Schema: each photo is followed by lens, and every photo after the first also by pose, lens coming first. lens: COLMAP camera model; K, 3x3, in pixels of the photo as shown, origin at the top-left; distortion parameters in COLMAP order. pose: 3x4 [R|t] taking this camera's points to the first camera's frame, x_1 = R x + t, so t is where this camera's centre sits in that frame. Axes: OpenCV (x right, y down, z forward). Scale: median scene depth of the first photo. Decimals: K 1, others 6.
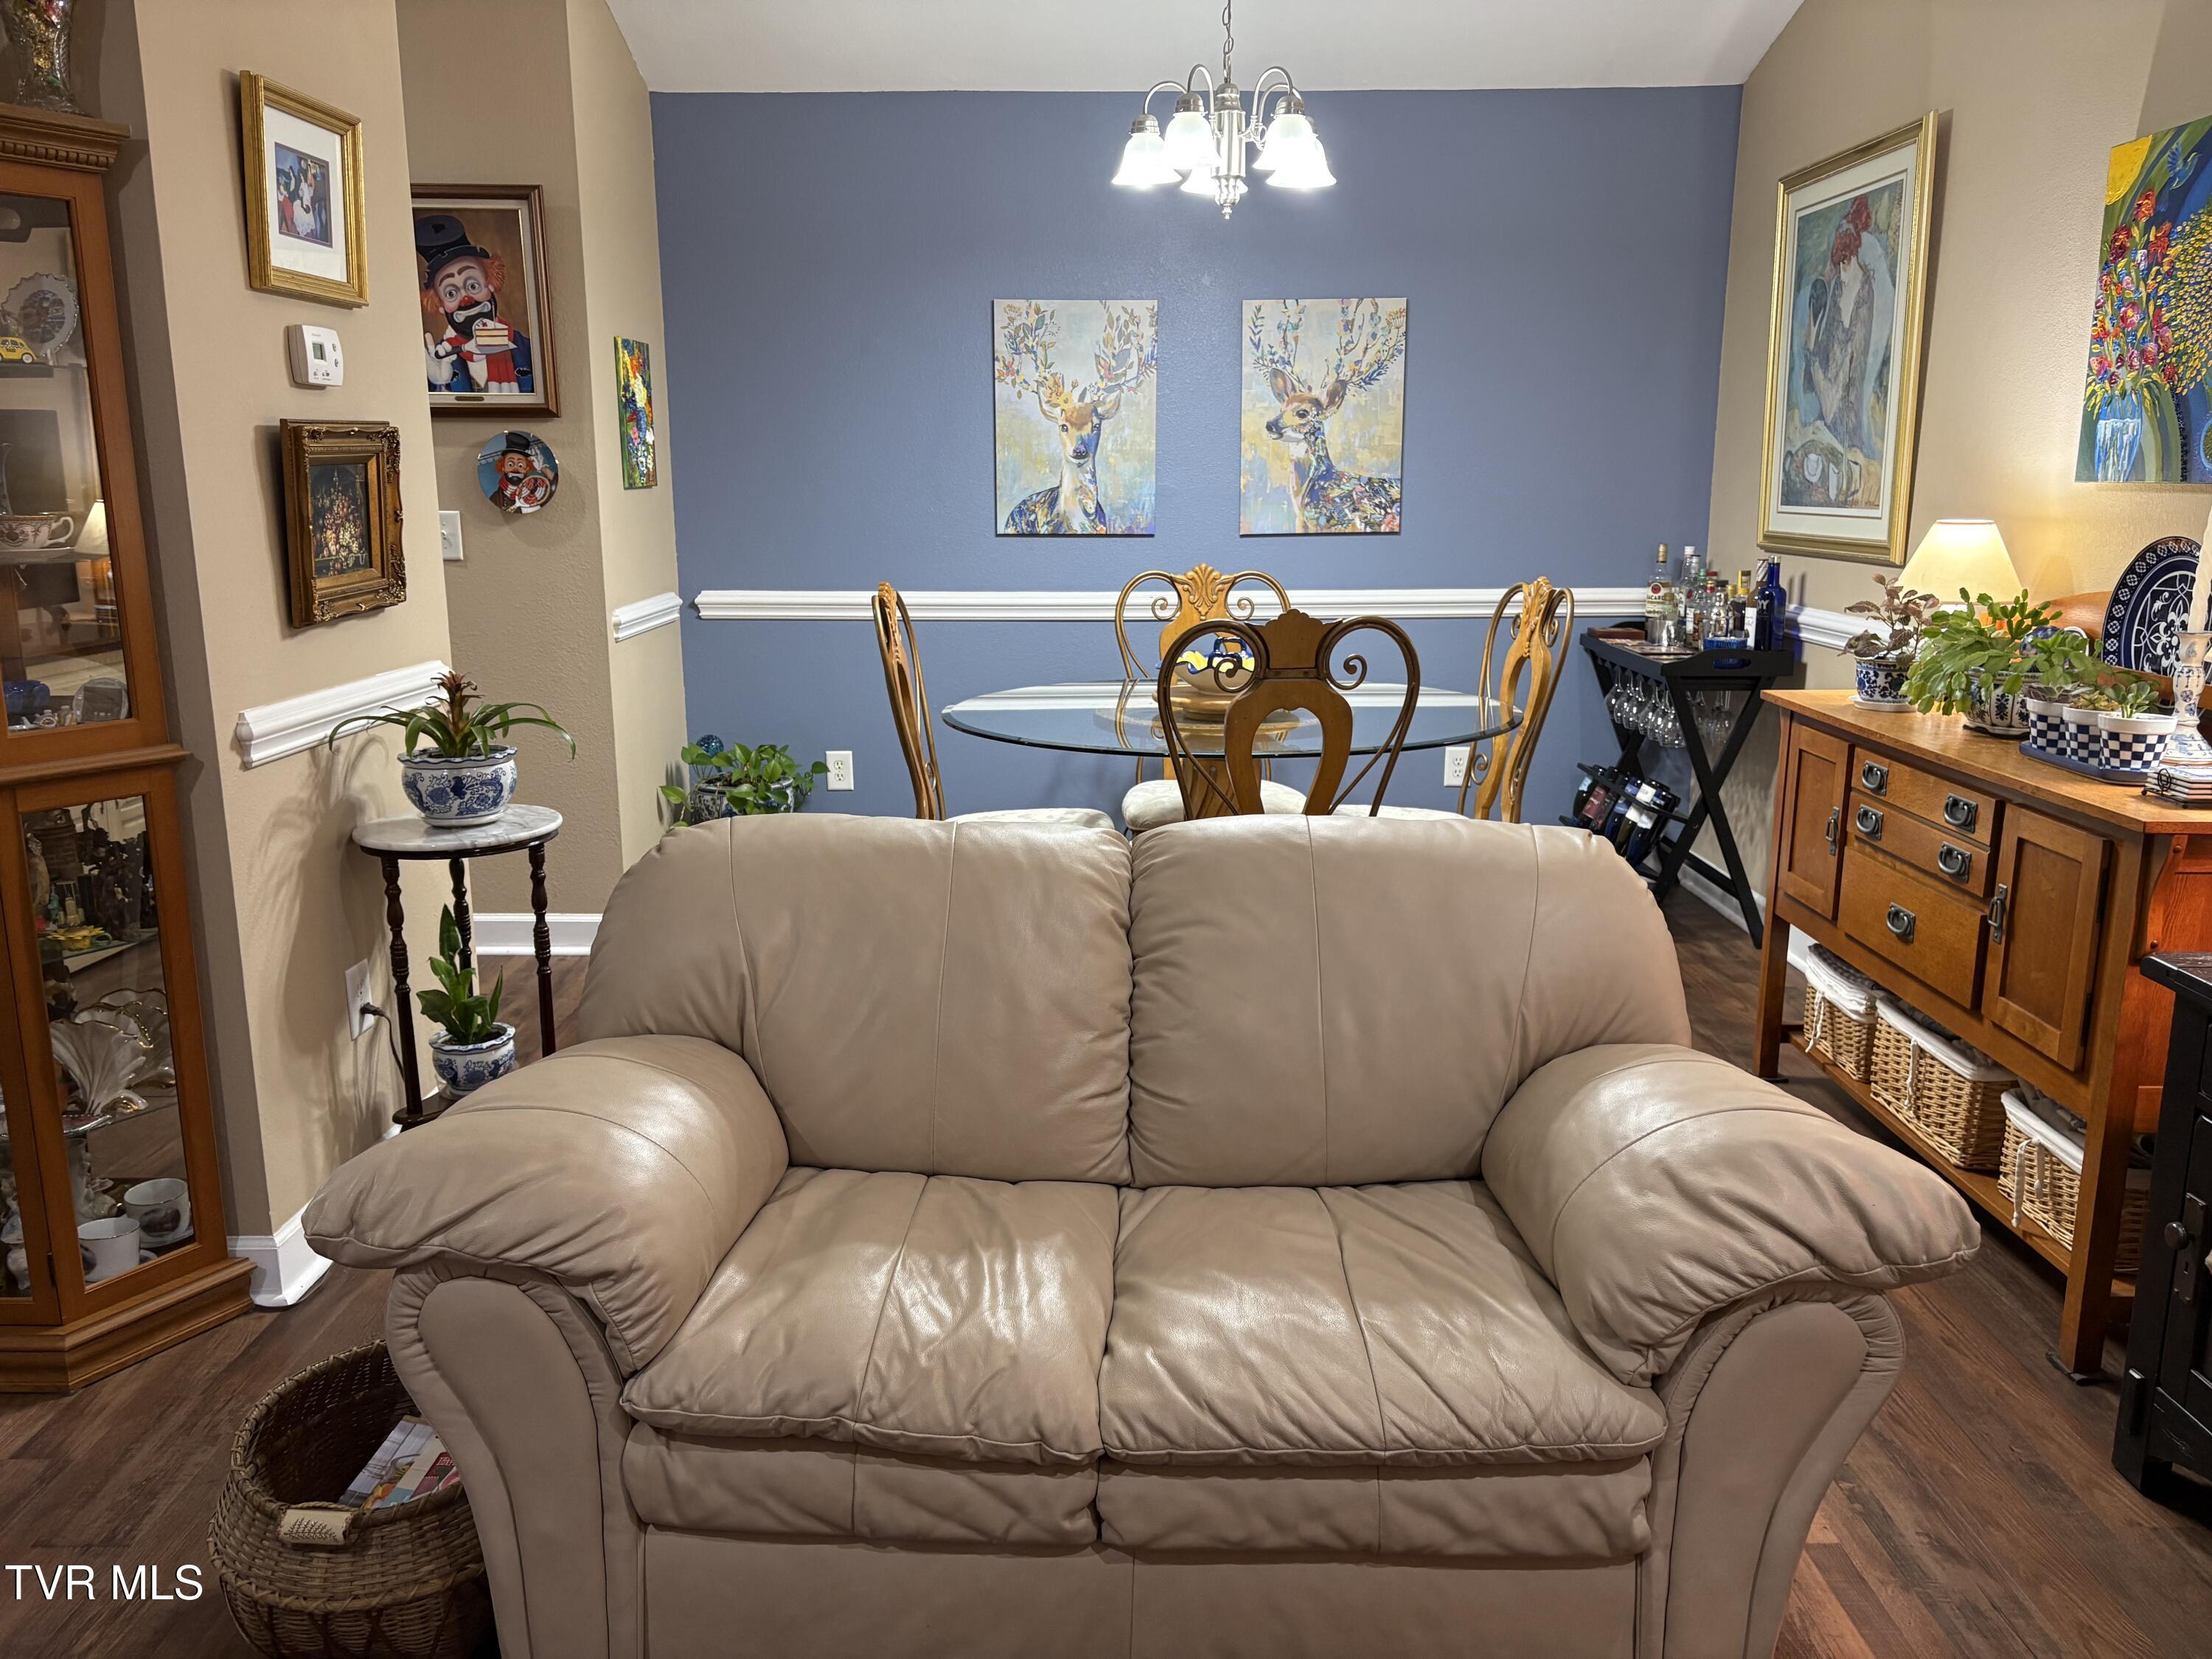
lens RADIAL K [[1664.3, 0, 1096.9], [0, 1664.3, 845.9], [0, 0, 1]] dist [0.056243, -0.063068]
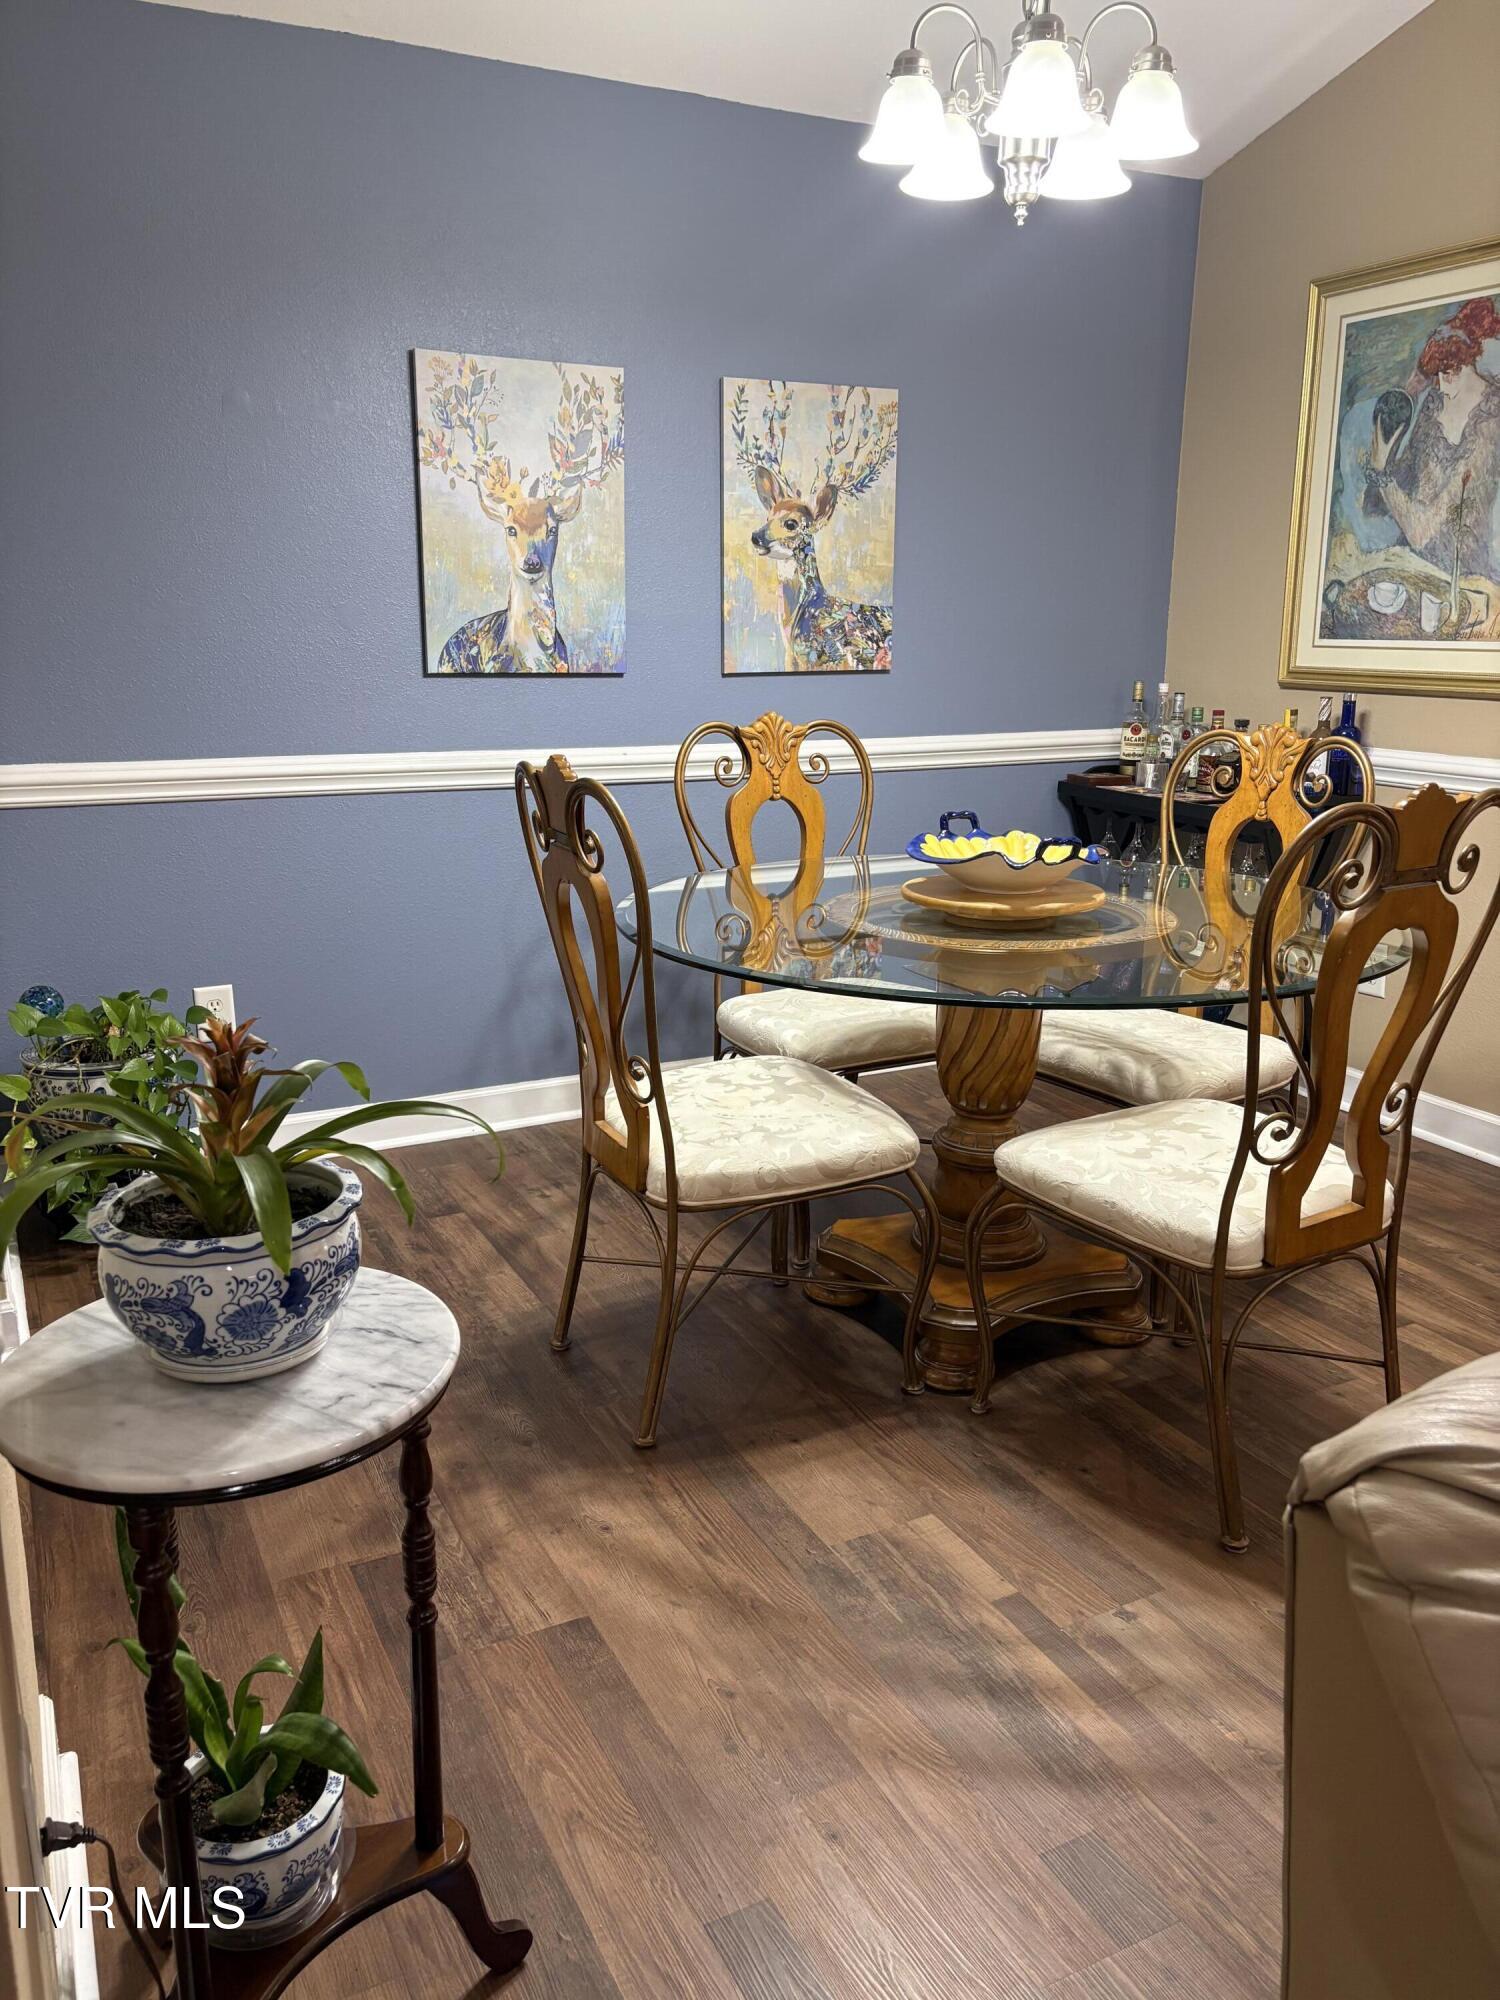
lens RADIAL K [[1504.8, 0, 743.7], [0, 1504.8, 1003.4], [0, 0, 1]] dist [0.056243, -0.063068]
pose [[0.896058, -0.101029, 0.432289, -0.246528], [0.086643, 0.994834, 0.052902, -0.066515], [-0.435400, -0.009949, 0.900182, 0.342133]]
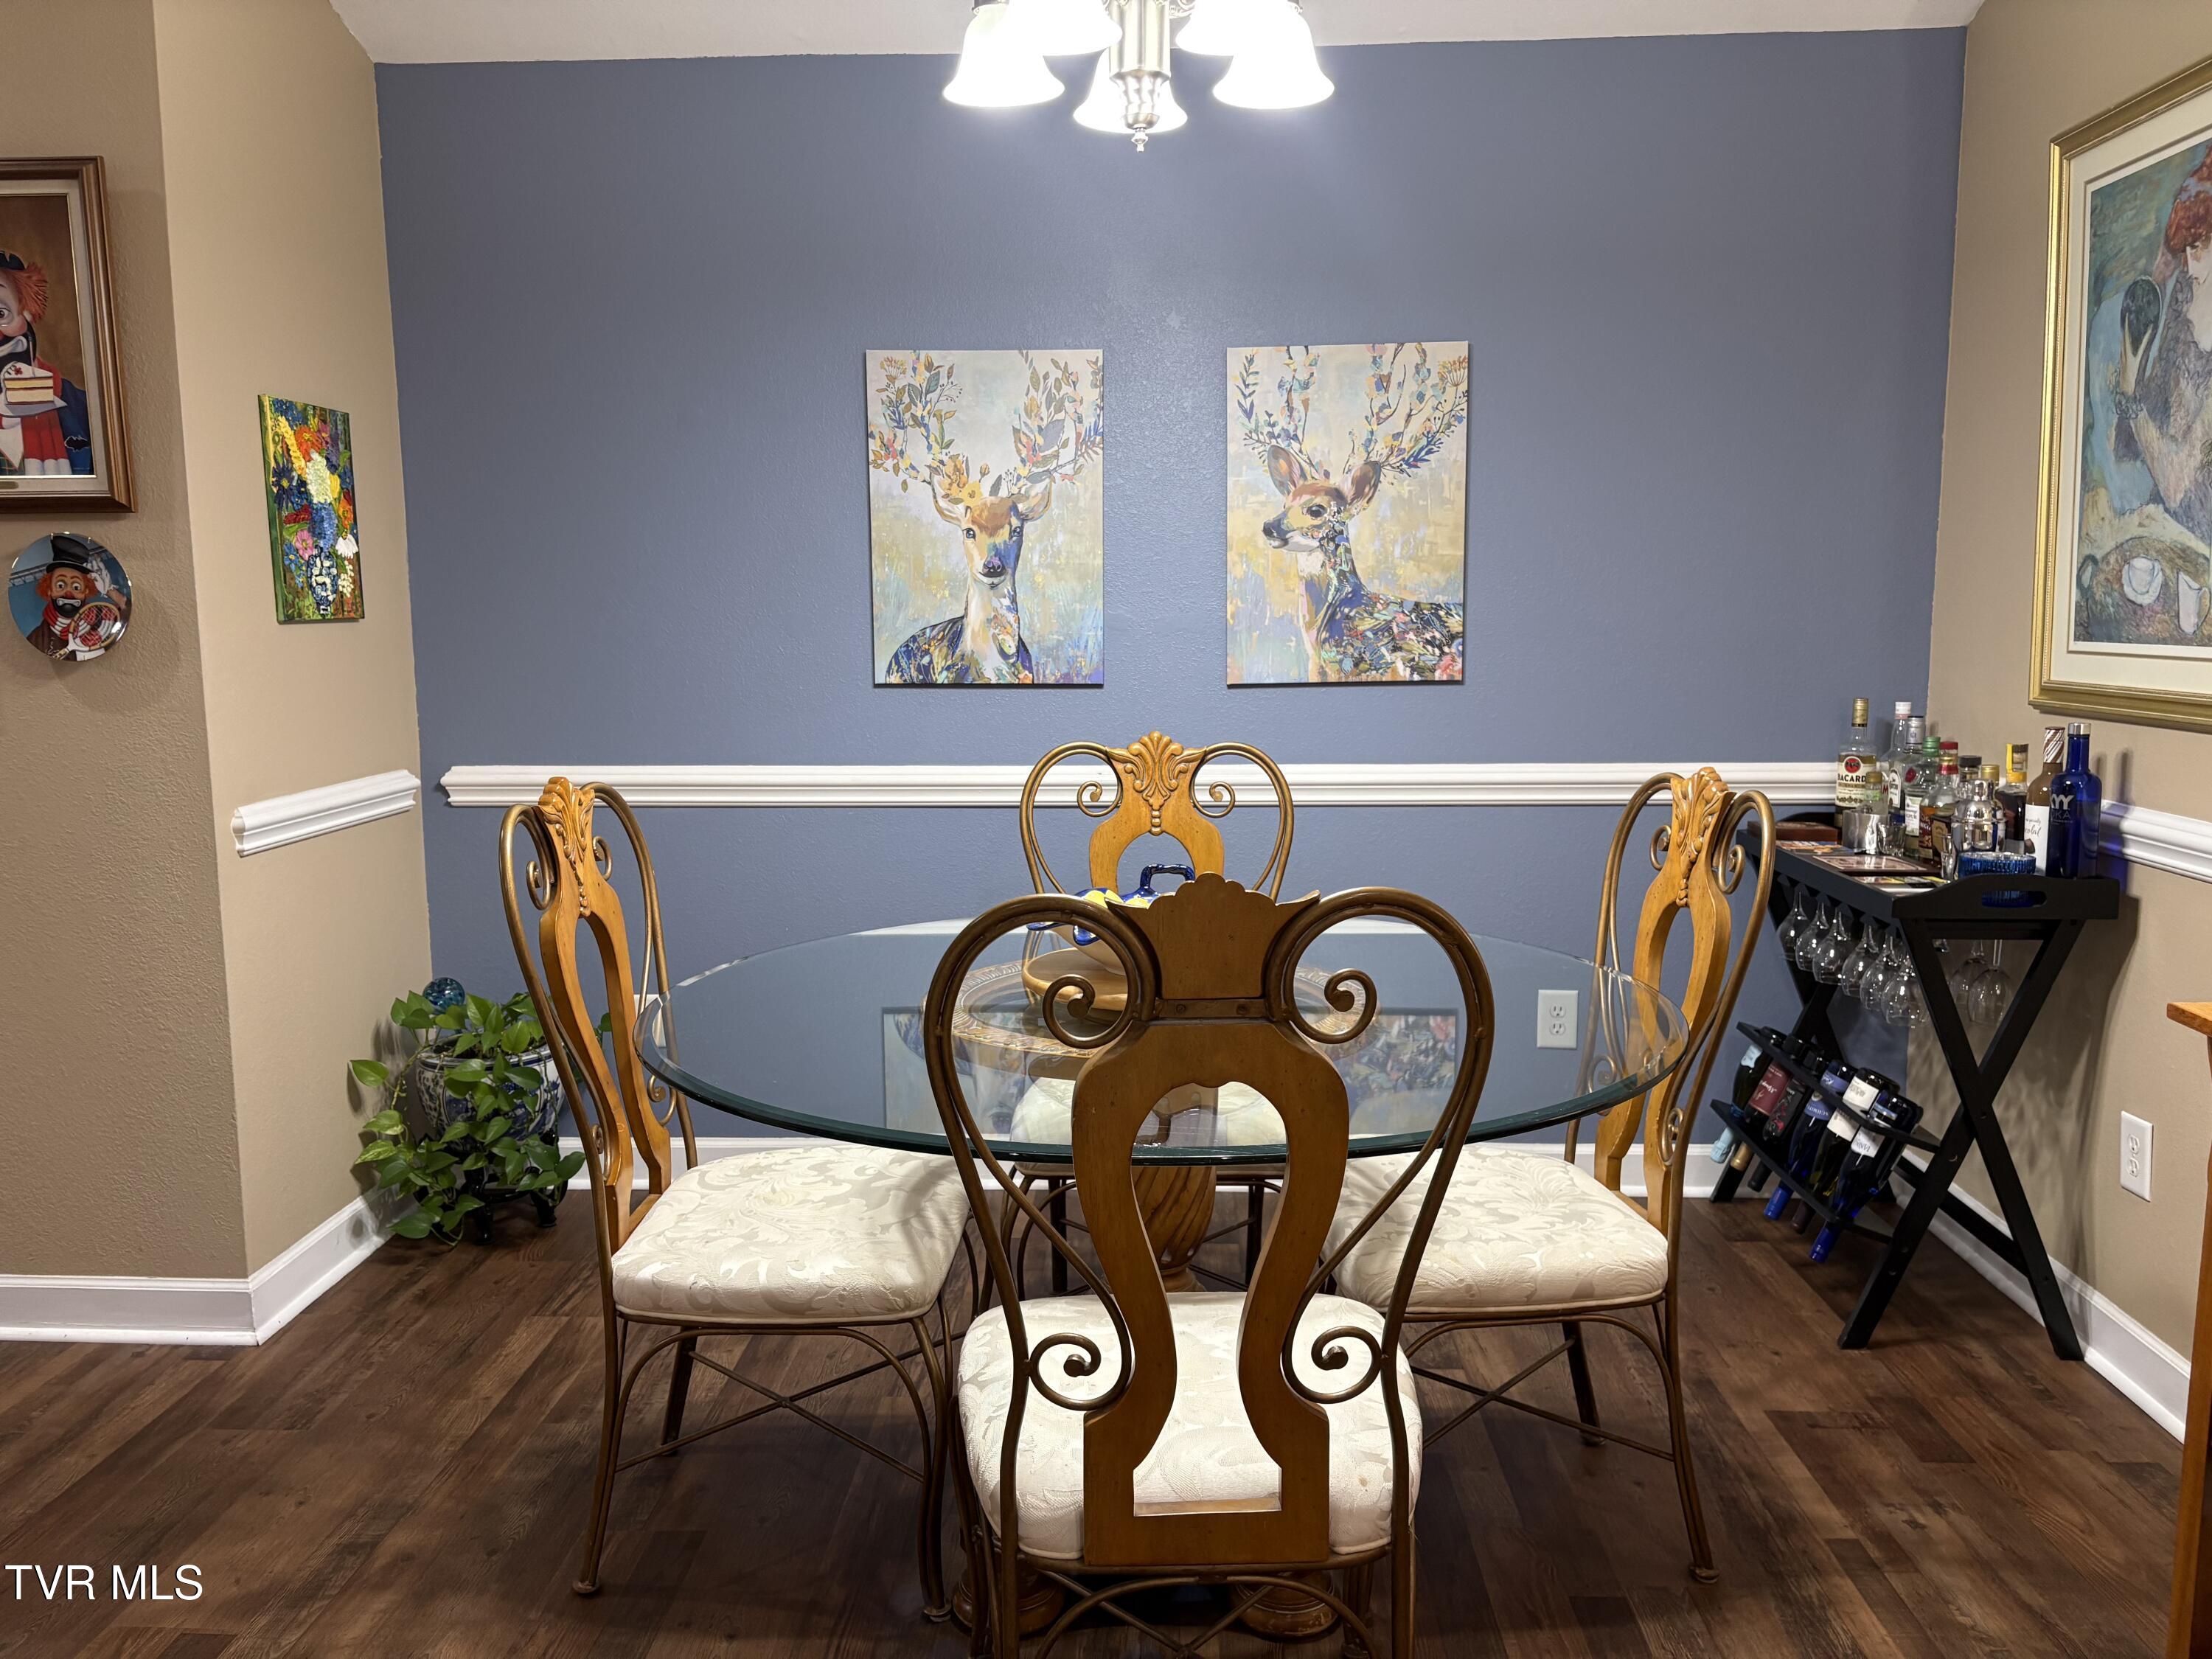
lens RADIAL K [[1664.3, 0, 1092.4], [0, 1664.3, 852.2], [0, 0, 1]] dist [0.056243, -0.063068]
pose [[0.998883, 0.002383, -0.047195, 0.064883], [-0.005890, 0.997218, -0.074310, -0.068864], [0.046886, 0.074505, 0.996118, 0.330254]]
